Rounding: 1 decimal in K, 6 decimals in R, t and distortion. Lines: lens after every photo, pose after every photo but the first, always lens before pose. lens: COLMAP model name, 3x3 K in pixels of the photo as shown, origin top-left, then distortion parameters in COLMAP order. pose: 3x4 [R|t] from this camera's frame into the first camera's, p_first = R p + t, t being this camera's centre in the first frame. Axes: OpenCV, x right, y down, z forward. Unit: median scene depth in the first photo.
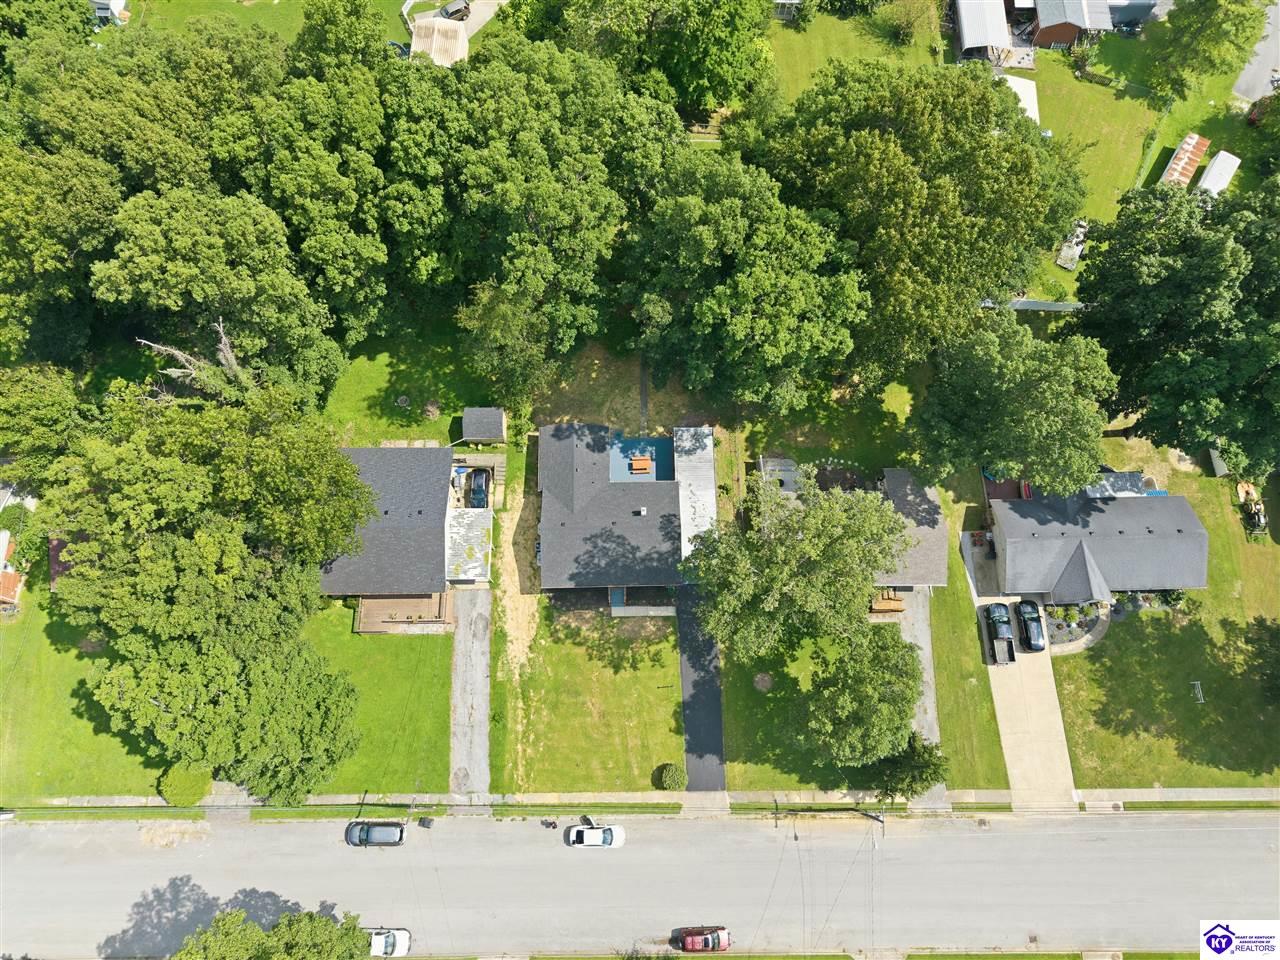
lens RADIAL K [[861.9, 0, 640.0], [0, 861.9, 480.0], [0, 0, 1]] dist [-0.008950, 0.017843]
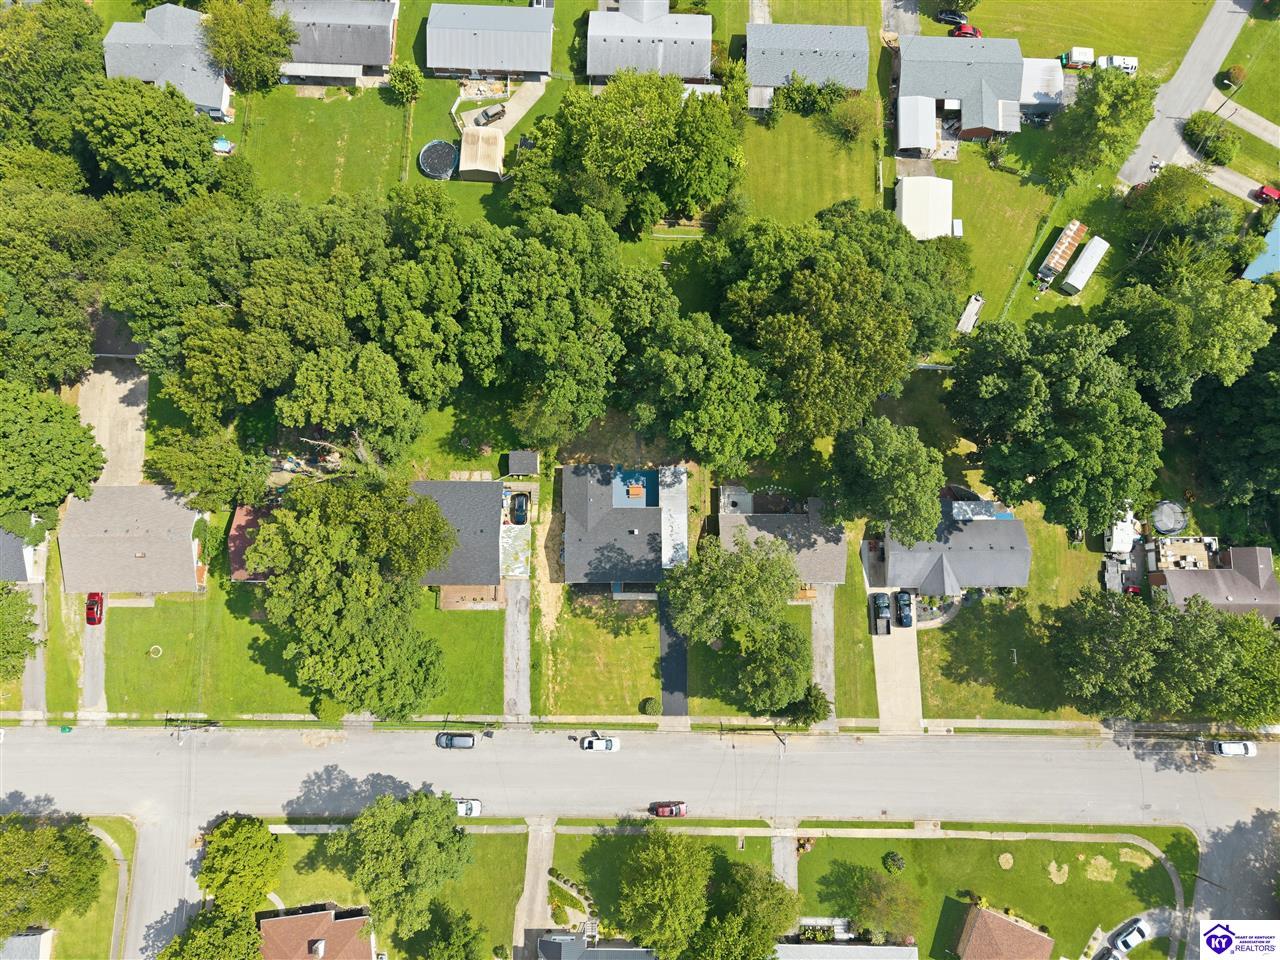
lens RADIAL K [[858.5, 0, 640.0], [0, 858.5, 480.0], [0, 0, 1]] dist [0.011014, -0.004811]
pose [[0.999854, 0.016823, -0.002911, 0.013334], [-0.016135, 0.986816, 0.161042, -0.279911], [0.005582, -0.160972, 0.986943, -0.404143]]
